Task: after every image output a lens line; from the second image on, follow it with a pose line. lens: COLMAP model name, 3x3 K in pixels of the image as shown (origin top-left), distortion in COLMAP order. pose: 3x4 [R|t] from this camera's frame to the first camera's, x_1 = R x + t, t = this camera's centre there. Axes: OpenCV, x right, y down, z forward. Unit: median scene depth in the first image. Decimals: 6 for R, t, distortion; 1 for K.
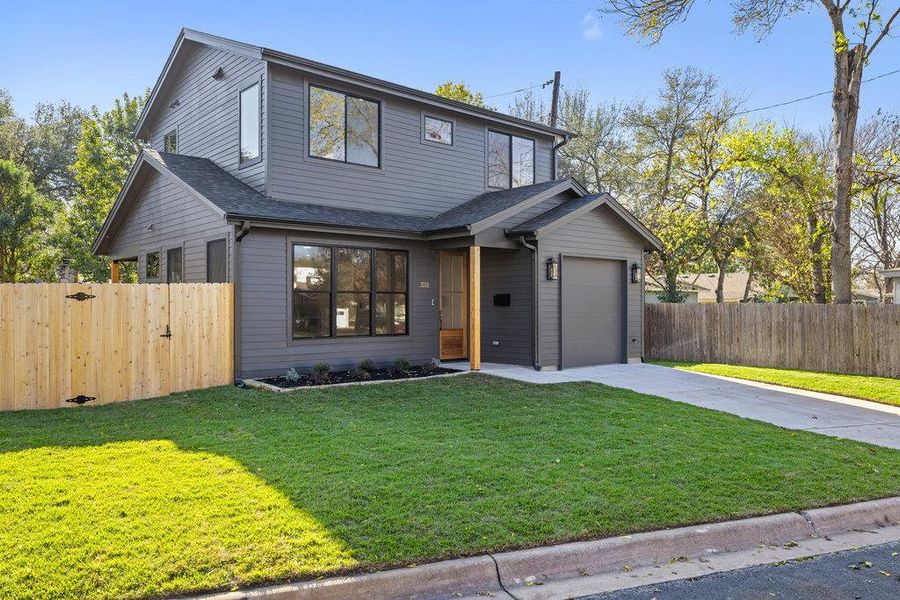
lens RADIAL K [[667.0, 0, 451.9], [0, 667.0, 286.0], [0, 0, 1]] dist [0.000831, 0.002317]
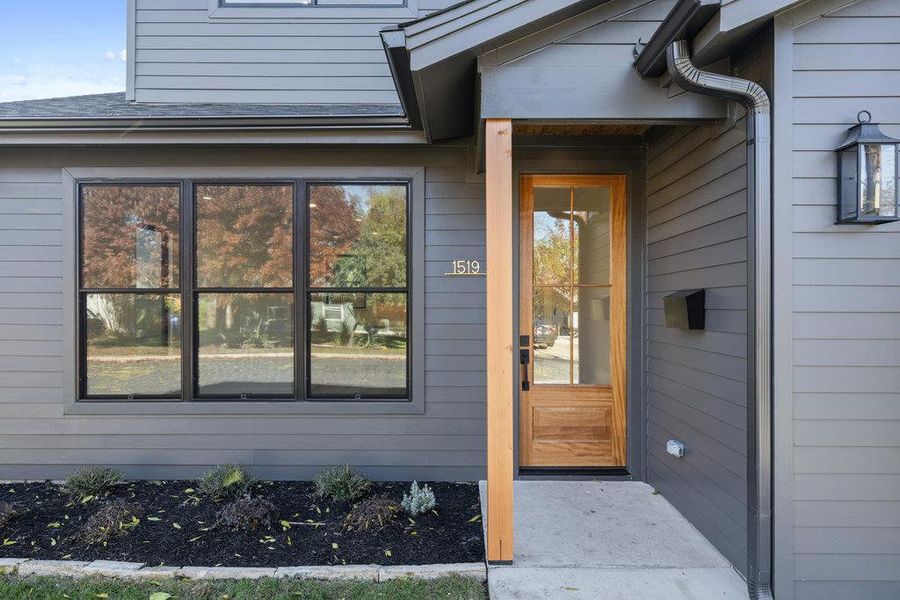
lens RADIAL K [[592.2, 0, 450.0], [0, 592.2, 300.0], [0, 0, 1]] dist [0.002742, 0.000972]
pose [[0.742041, -0.004629, -0.670339, 0.180640], [0.019711, 0.999694, 0.014916, 0.011285], [0.670065, -0.024281, 0.741905, 0.760761]]
